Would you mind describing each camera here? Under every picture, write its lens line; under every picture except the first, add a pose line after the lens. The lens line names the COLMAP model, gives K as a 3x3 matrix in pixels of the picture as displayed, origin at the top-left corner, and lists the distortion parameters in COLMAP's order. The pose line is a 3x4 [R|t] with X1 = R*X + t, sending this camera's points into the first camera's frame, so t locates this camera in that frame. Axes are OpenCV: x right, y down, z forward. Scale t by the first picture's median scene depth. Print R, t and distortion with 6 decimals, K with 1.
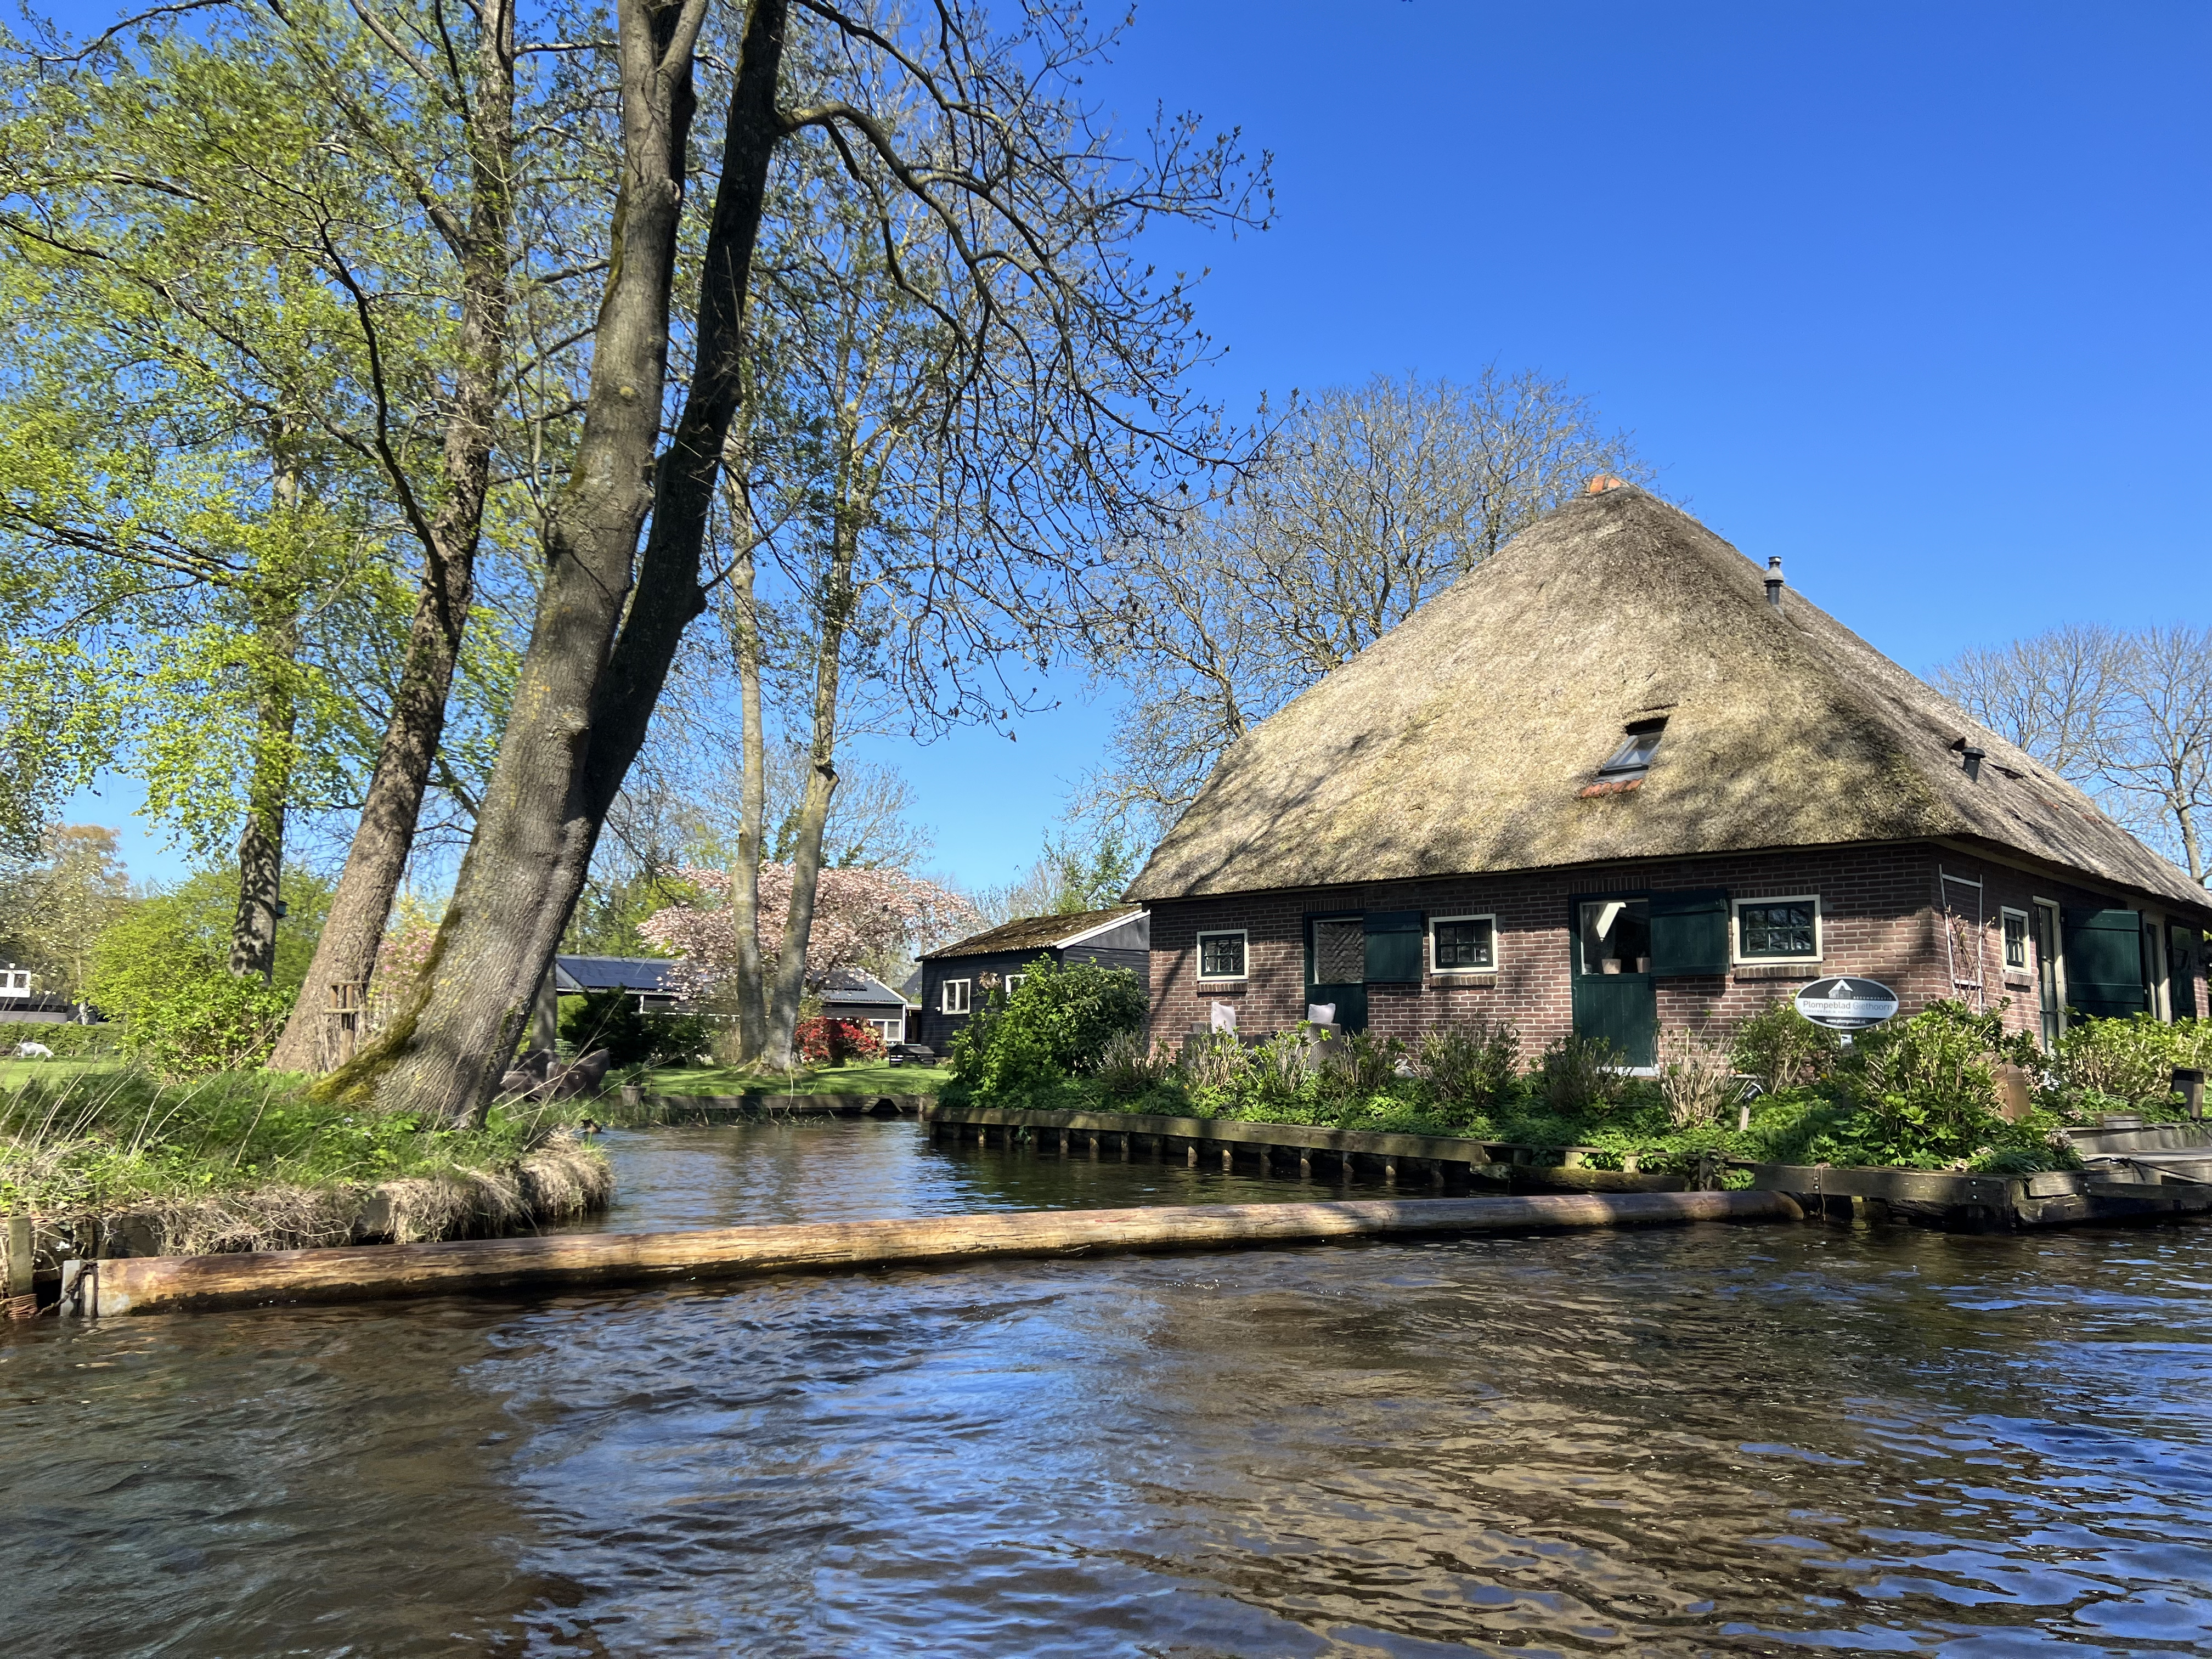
lens RADIAL K [[1646.9, 0, 1106.0], [0, 1646.9, 829.5], [0, 0, 1]] dist [0.159433, -0.416156]
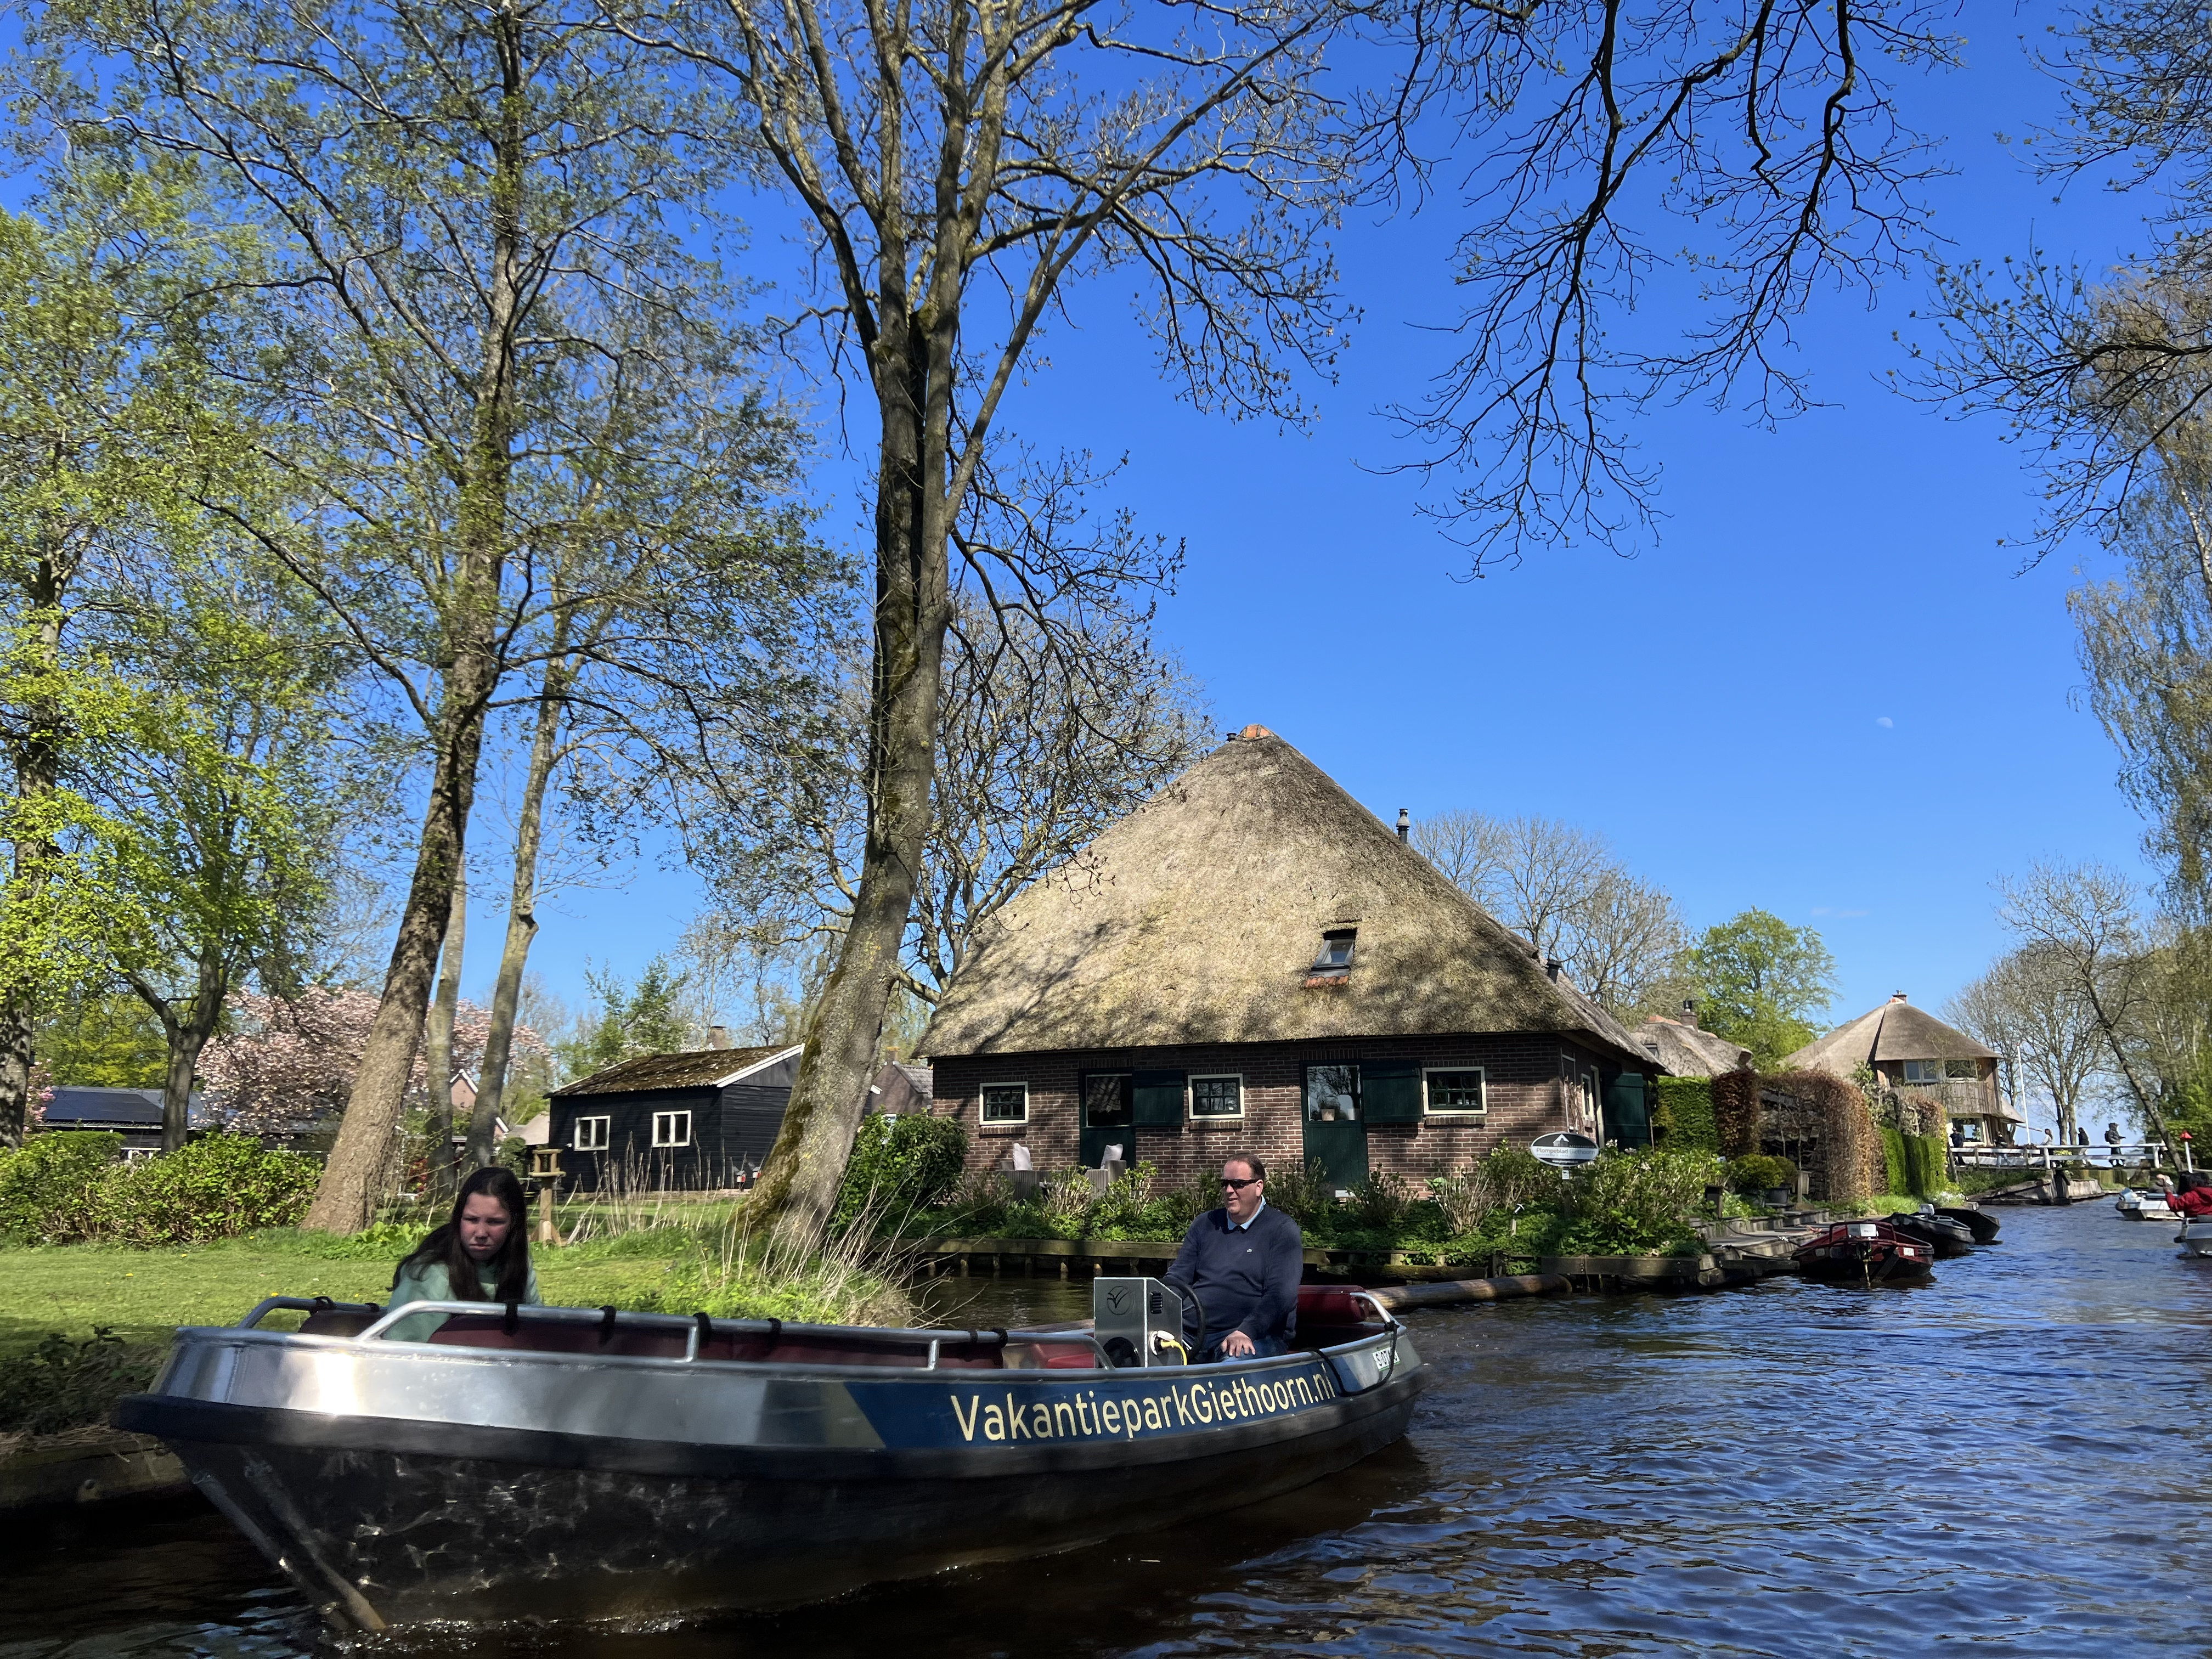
lens RADIAL K [[1646.9, 0, 1106.0], [0, 1646.9, 829.5], [0, 0, 1]] dist [0.159433, -0.416156]
pose [[0.934002, 0.053892, 0.353180, -0.339230], [-0.030139, 0.996919, -0.072416, -0.044108], [-0.355994, 0.056992, 0.932749, -0.201434]]
